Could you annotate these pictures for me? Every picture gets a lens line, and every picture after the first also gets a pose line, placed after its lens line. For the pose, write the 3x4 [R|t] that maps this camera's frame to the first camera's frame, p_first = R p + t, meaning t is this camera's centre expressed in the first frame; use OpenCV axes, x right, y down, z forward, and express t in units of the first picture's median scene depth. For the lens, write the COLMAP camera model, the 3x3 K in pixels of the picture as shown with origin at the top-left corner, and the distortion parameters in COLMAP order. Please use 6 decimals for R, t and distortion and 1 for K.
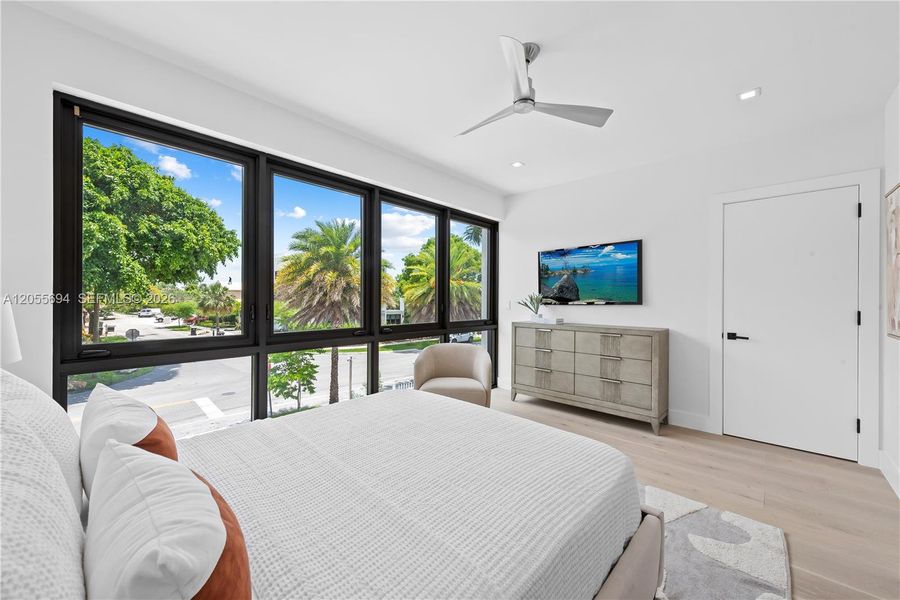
lens RADIAL K [[355.2, 0, 449.9], [0, 355.2, 299.8], [0, 0, 1]] dist [0.001705, -0.001178]
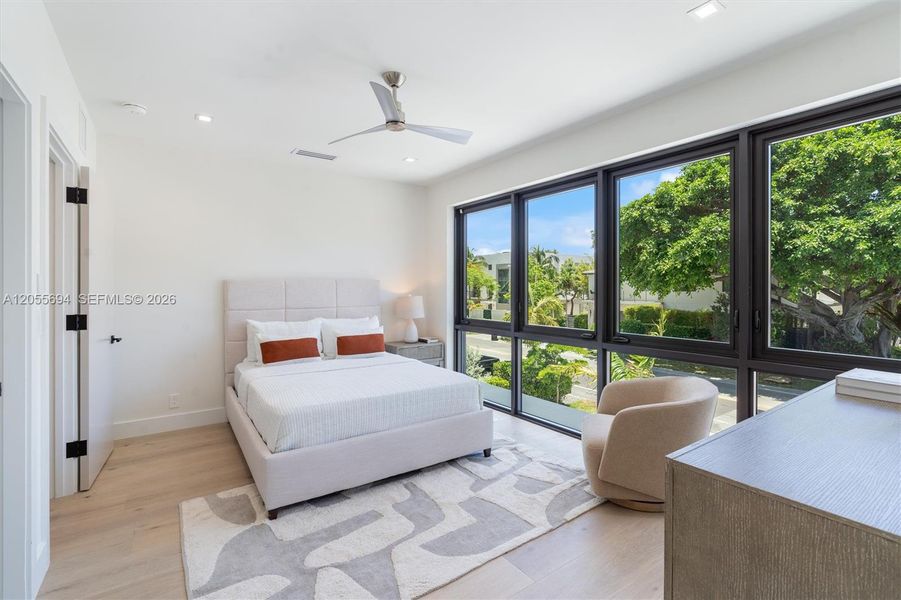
lens RADIAL K [[415.9, 0, 451.9], [0, 415.9, 292.1], [0, 0, 1]] dist [-0.010774, 0.002395]
pose [[-0.226278, -0.001699, -0.974061, 0.962378], [-0.000753, 0.999998, -0.001569, -0.021914], [0.974062, 0.000378, -0.226279, 1.009485]]
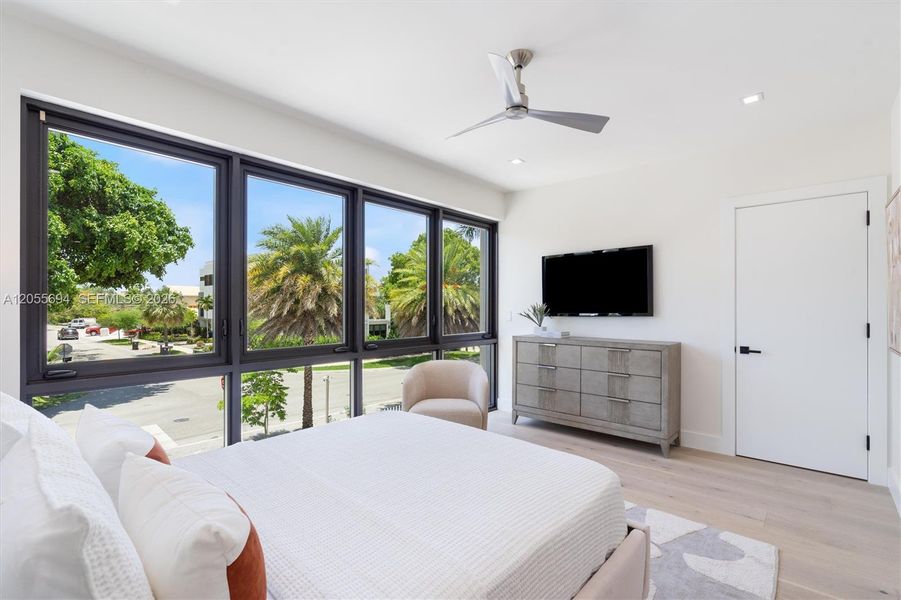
lens RADIAL K [[428.4, 0, 456.1], [0, 428.4, 305.3], [0, 0, 1]] dist [-0.021758, 0.003416]
pose [[0.999699, -0.003730, 0.024233, 0.009606], [0.003771, 0.999992, -0.001659, -0.015886], [-0.024226, 0.001750, 0.999705, -0.090257]]
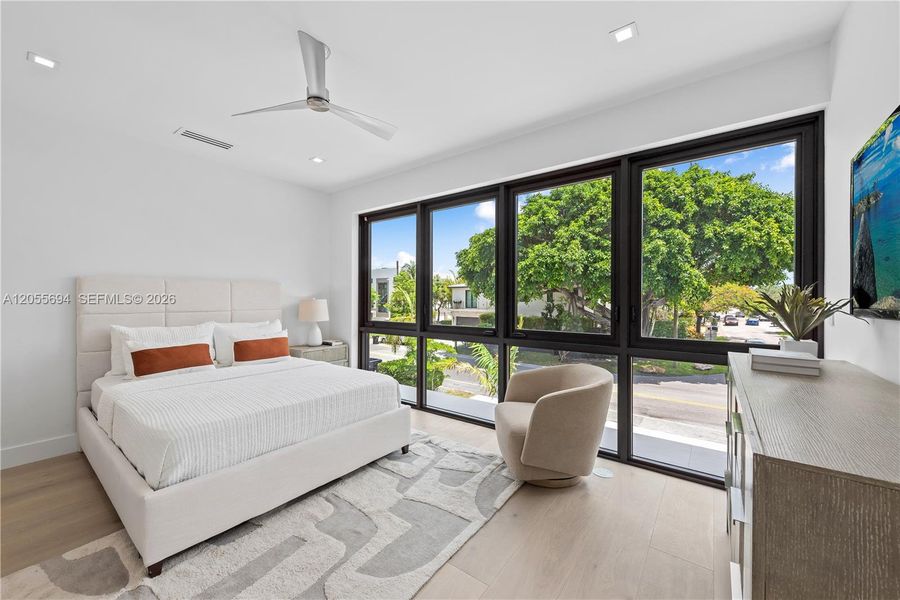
lens RADIAL K [[353.5, 0, 448.2], [0, 353.5, 300.7], [0, 0, 1]] dist [0.007000, -0.002466]
pose [[0.079001, -0.006646, -0.996852, 0.835871], [0.000760, 0.999978, -0.006607, 0.005865], [0.996874, -0.000235, 0.079004, 0.894319]]
